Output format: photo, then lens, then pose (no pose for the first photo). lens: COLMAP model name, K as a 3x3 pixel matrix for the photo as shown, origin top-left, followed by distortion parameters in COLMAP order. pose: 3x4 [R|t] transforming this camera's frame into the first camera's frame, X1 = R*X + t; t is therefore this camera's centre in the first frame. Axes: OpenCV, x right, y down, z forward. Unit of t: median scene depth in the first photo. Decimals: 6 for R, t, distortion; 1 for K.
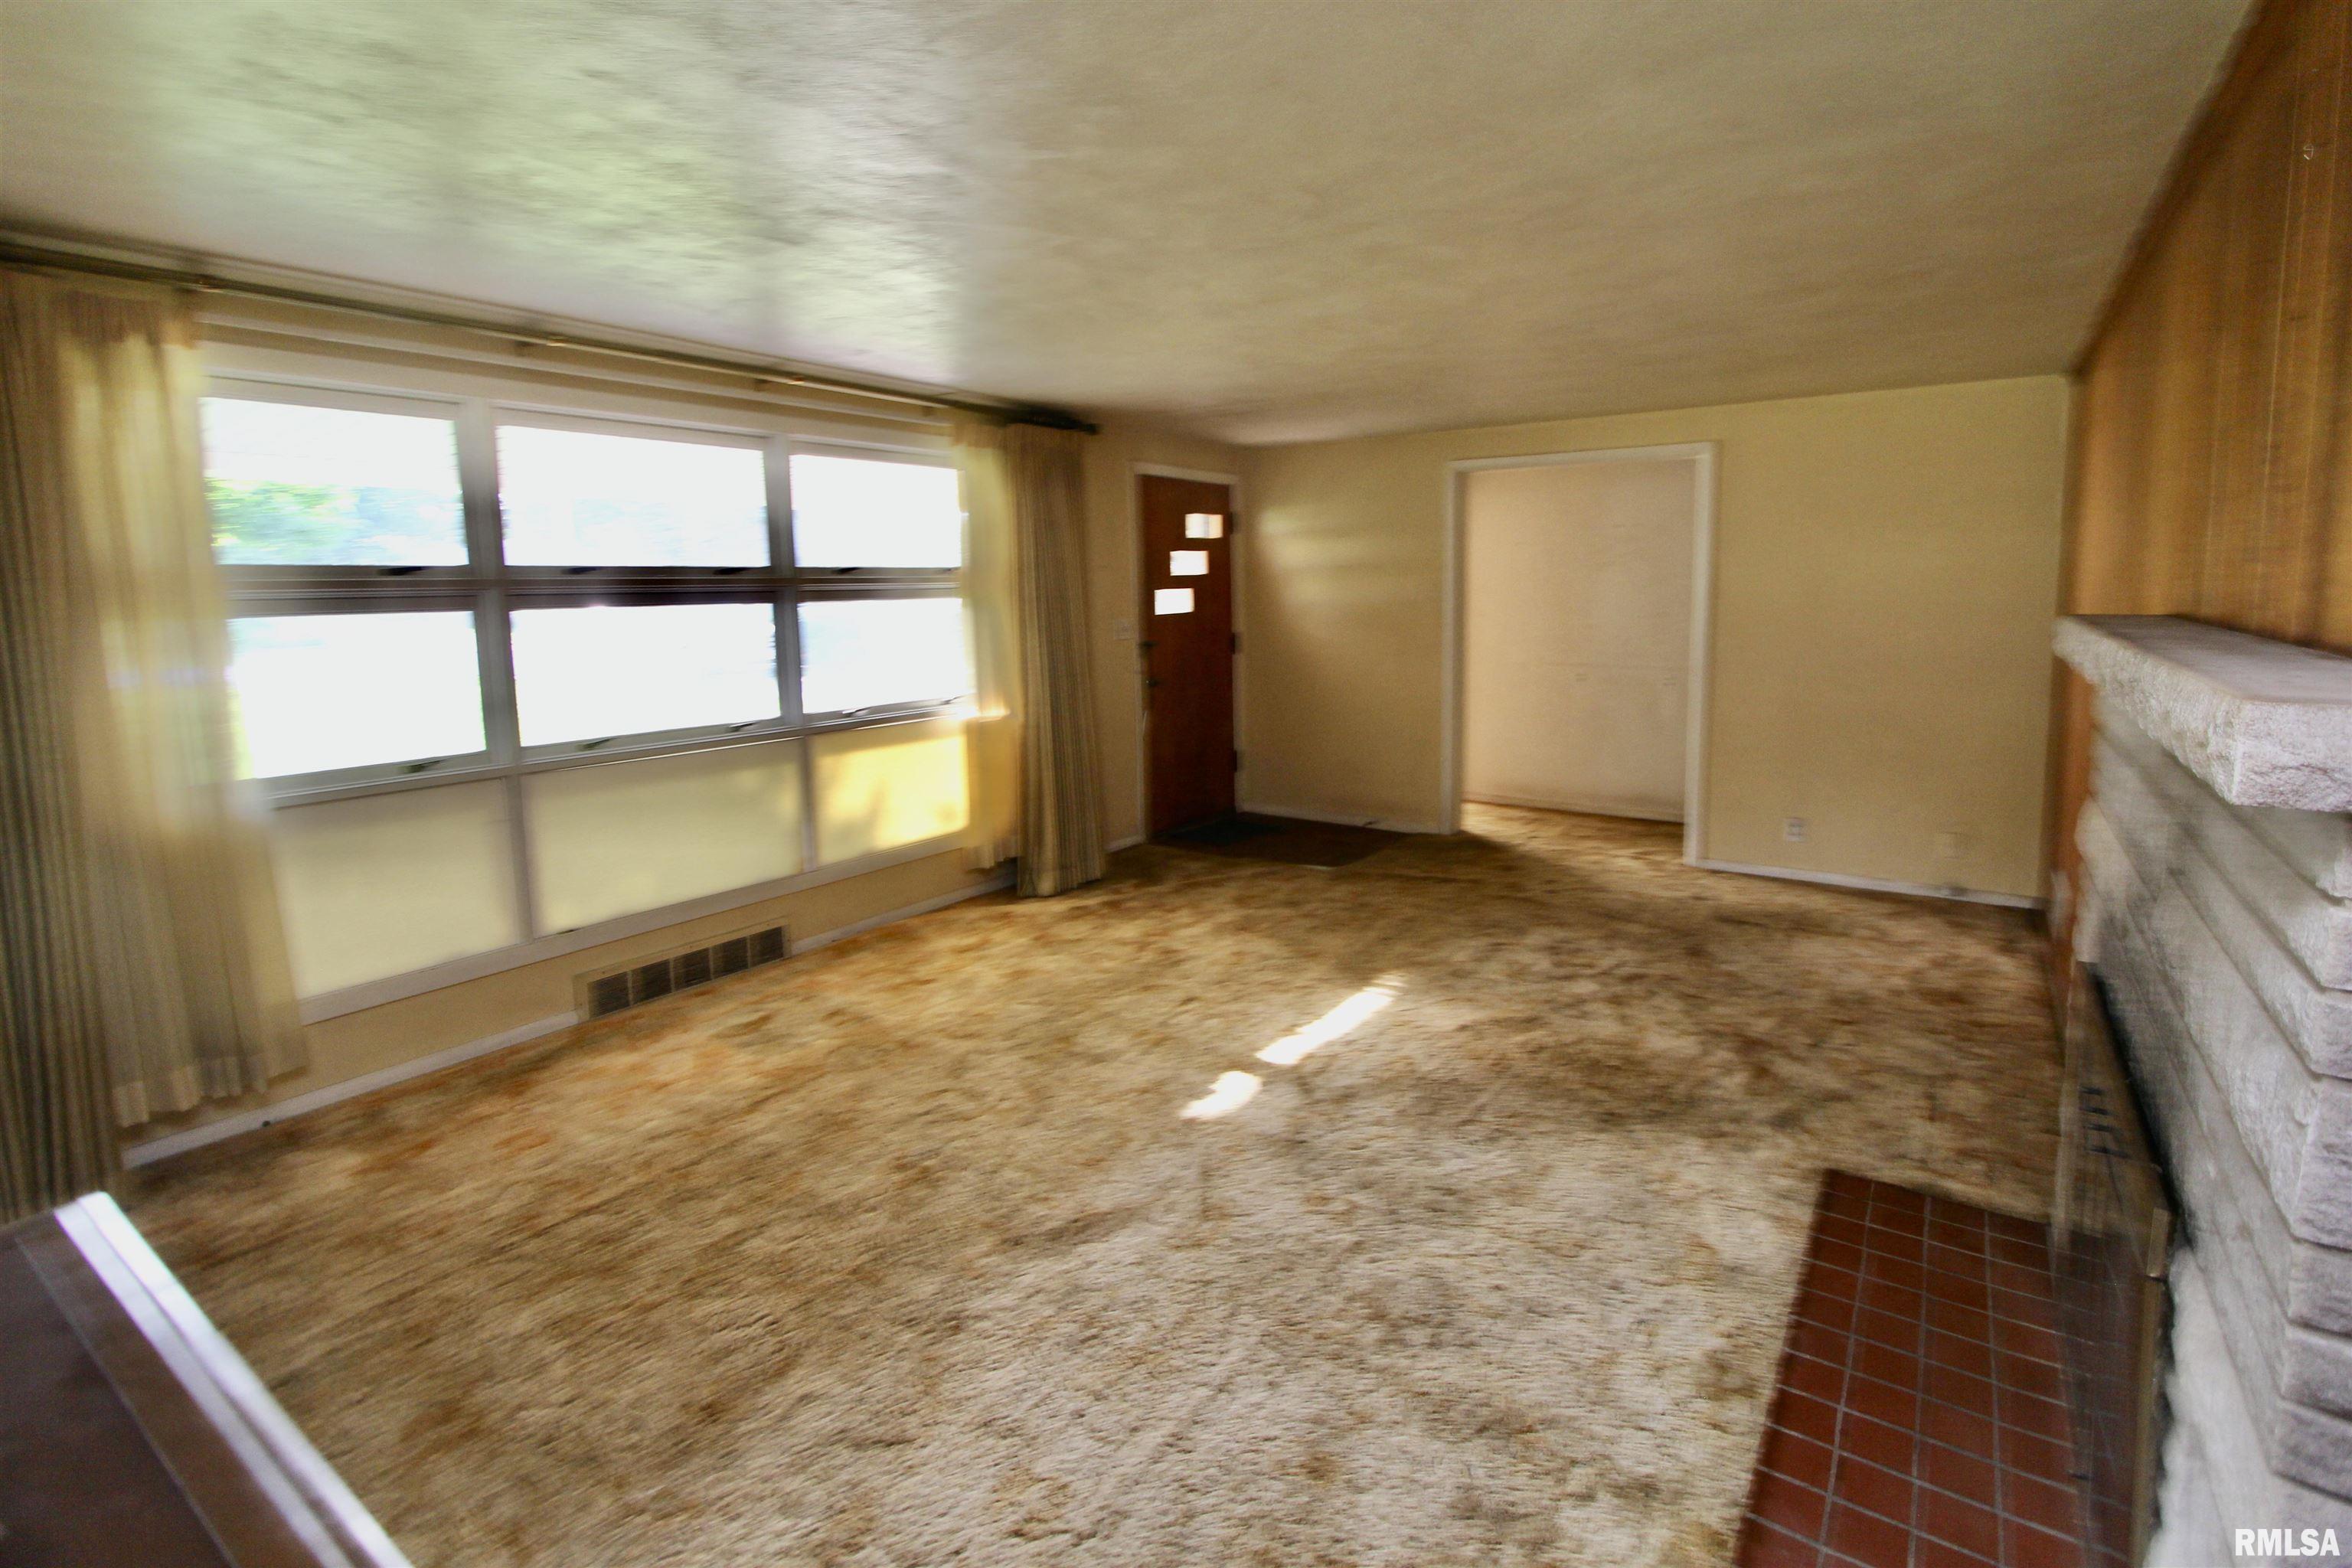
lens RADIAL K [[1076.9, 0, 1210.3], [0, 1076.9, 713.4], [0, 0, 1]] dist [-0.015526, 0.000358]
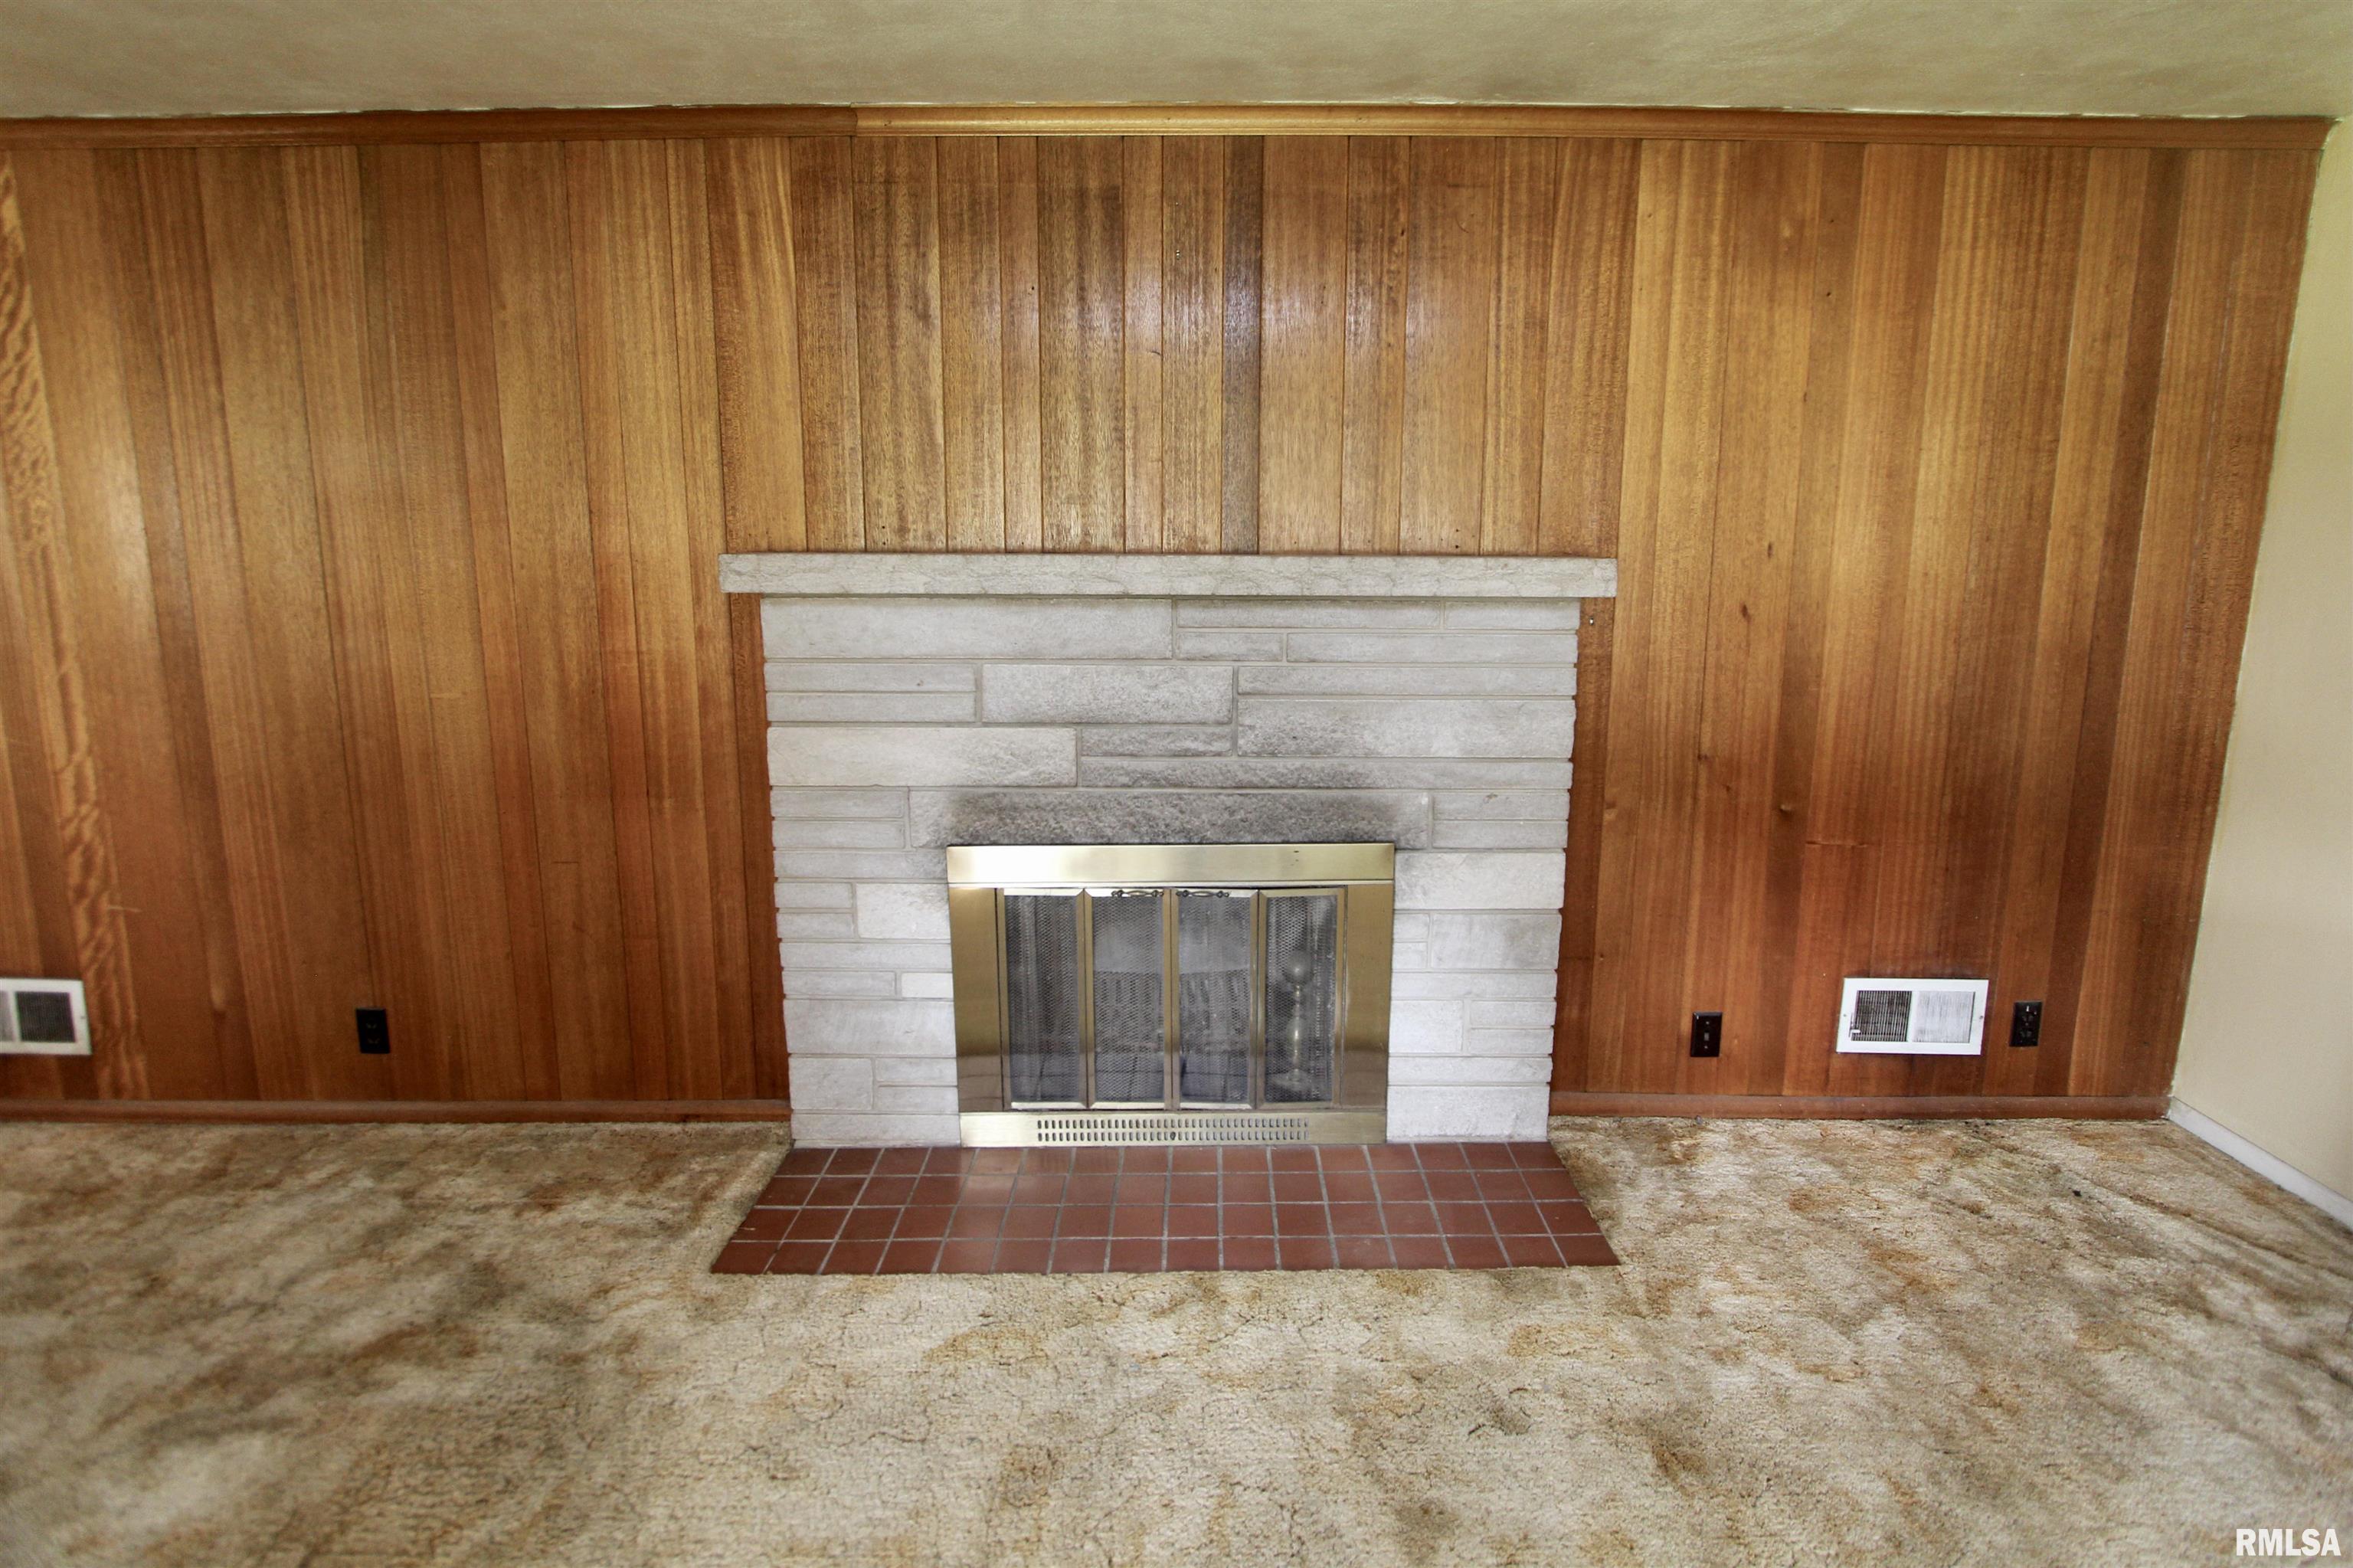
lens RADIAL K [[1080.8, 0, 1206.1], [0, 1080.8, 699.0], [0, 0, 1]] dist [-0.012396, 0.000306]
pose [[-0.574878, -0.111291, 0.810635, -0.161221], [0.106741, 0.972041, 0.209147, -0.077305], [-0.811247, 0.206763, -0.546926, 0.793013]]
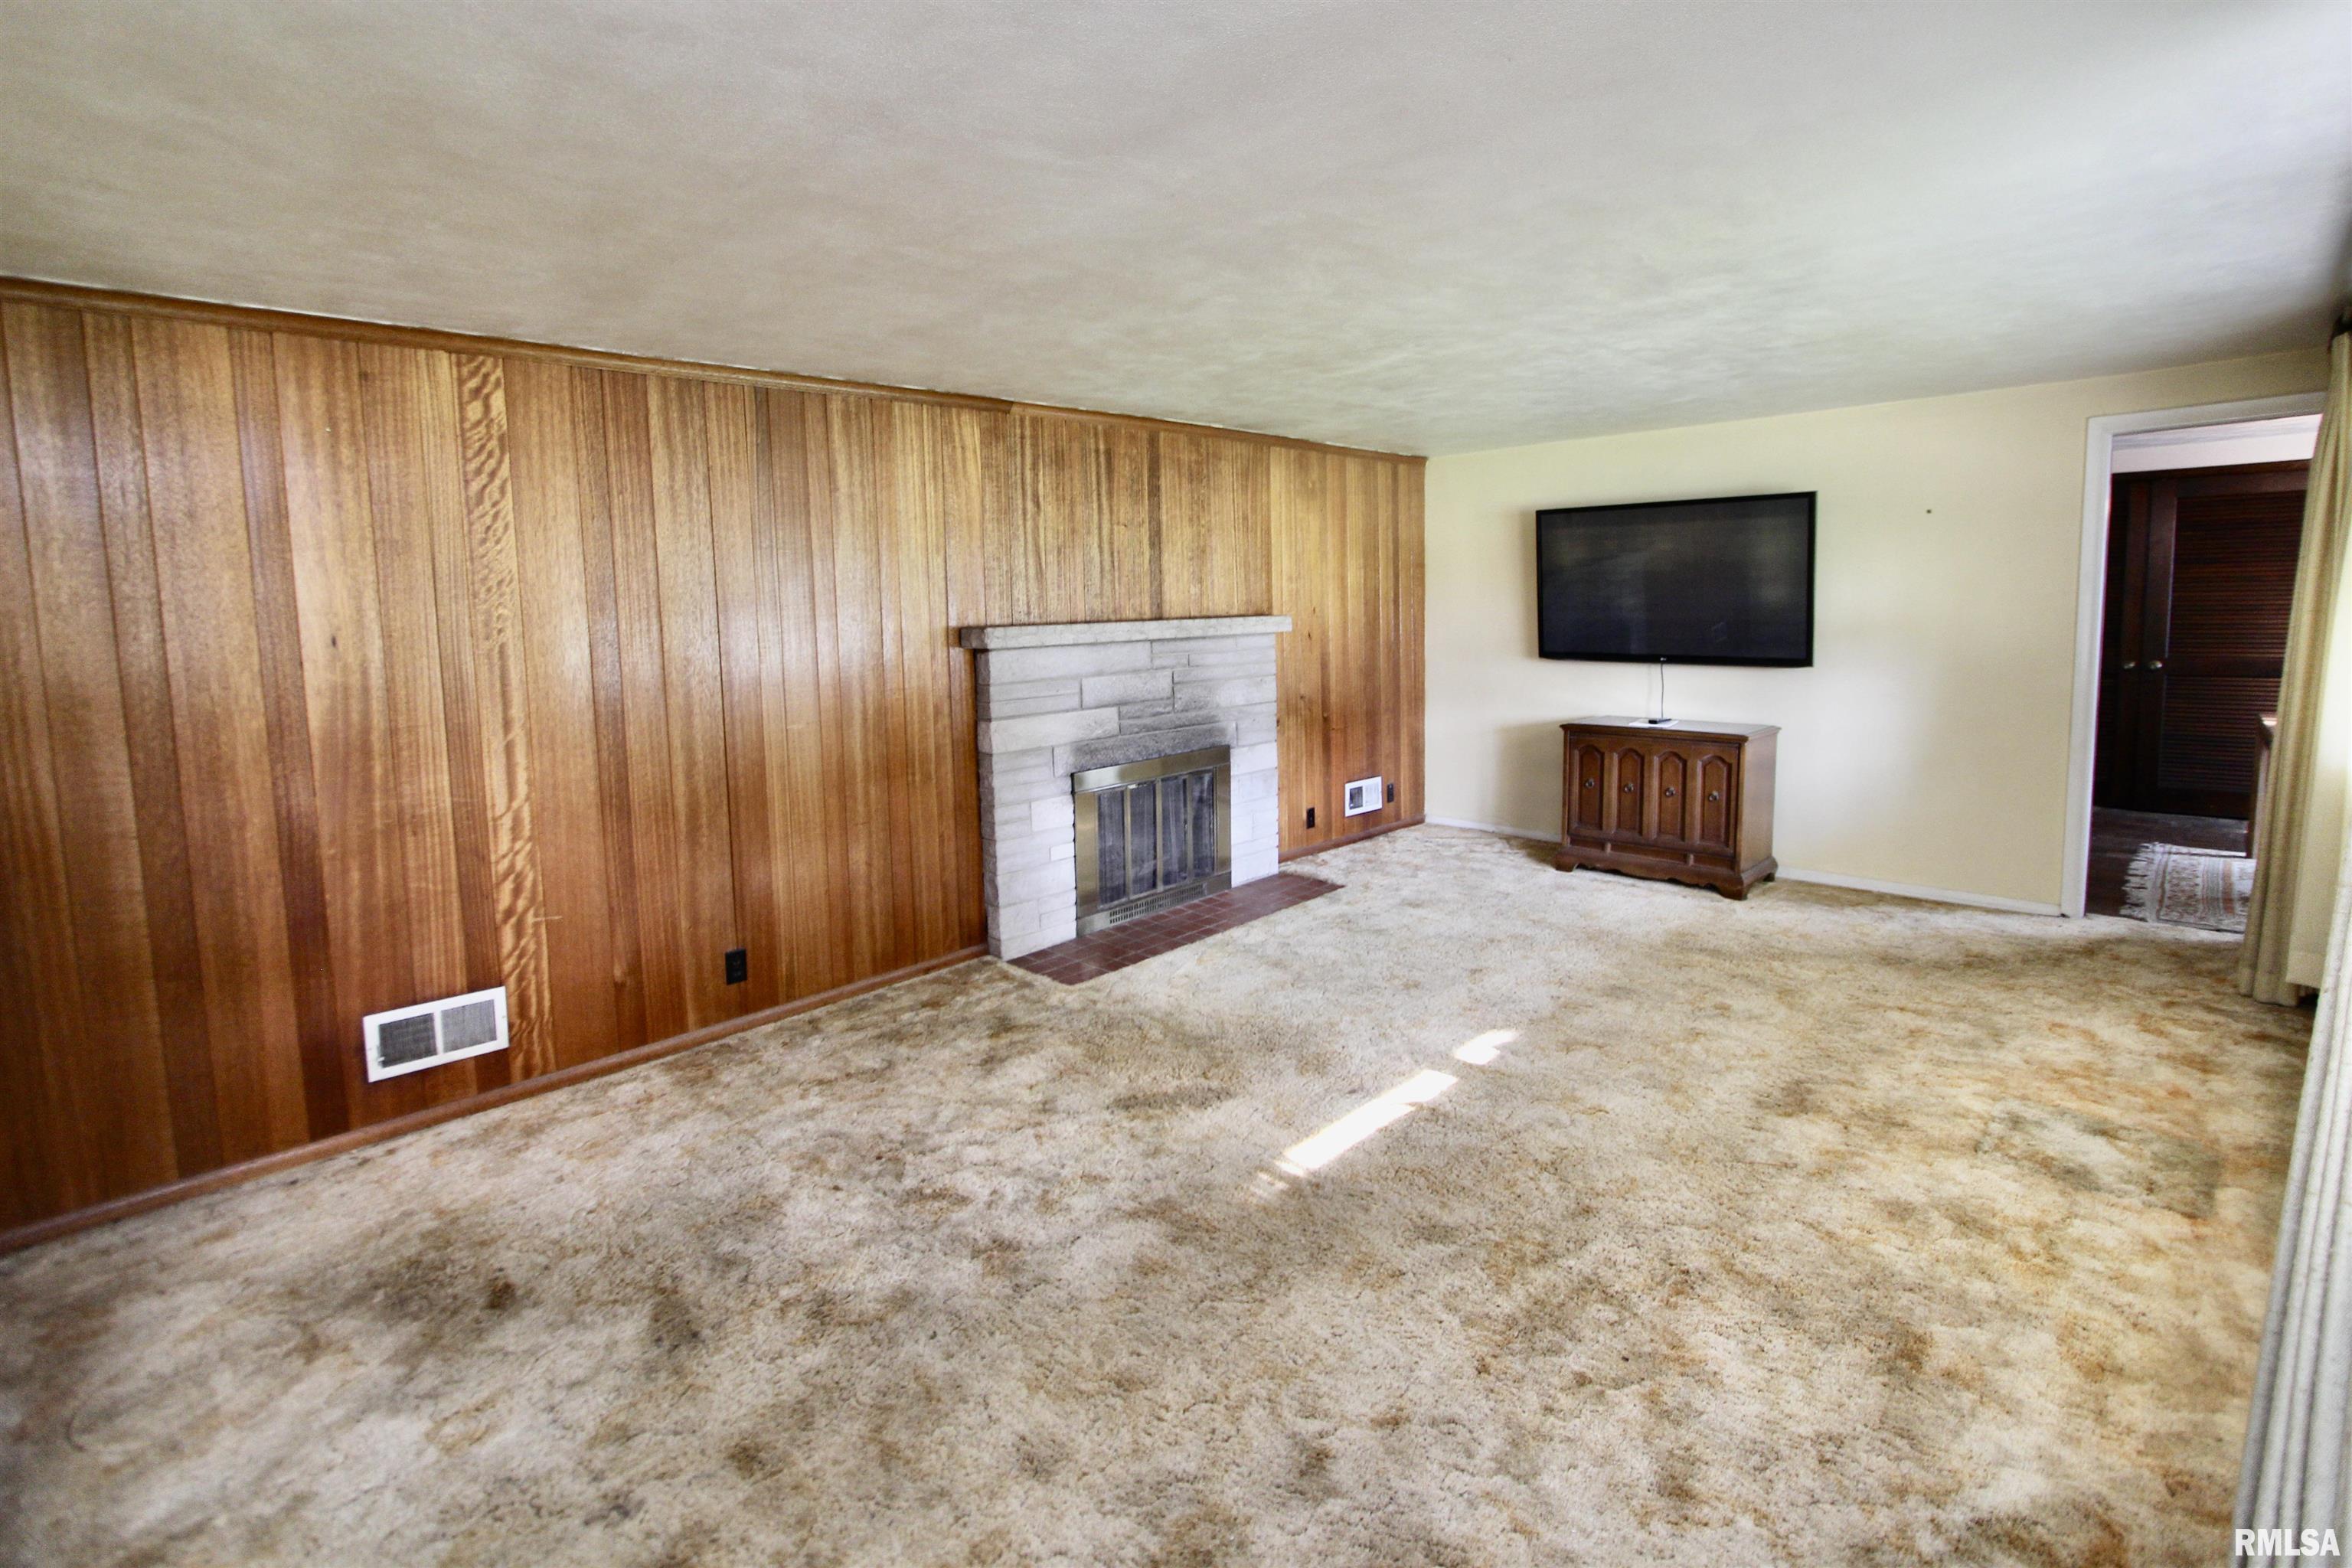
lens RADIAL K [[1071.5, 0, 1202.7], [0, 1071.5, 697.1], [0, 0, 1]] dist [-0.013000, 0.000138]
pose [[-0.985935, 0.023487, 0.165473, 0.096248], [0.058661, 0.975718, 0.211028, -0.220184], [-0.156499, 0.217767, -0.963372, 1.784824]]
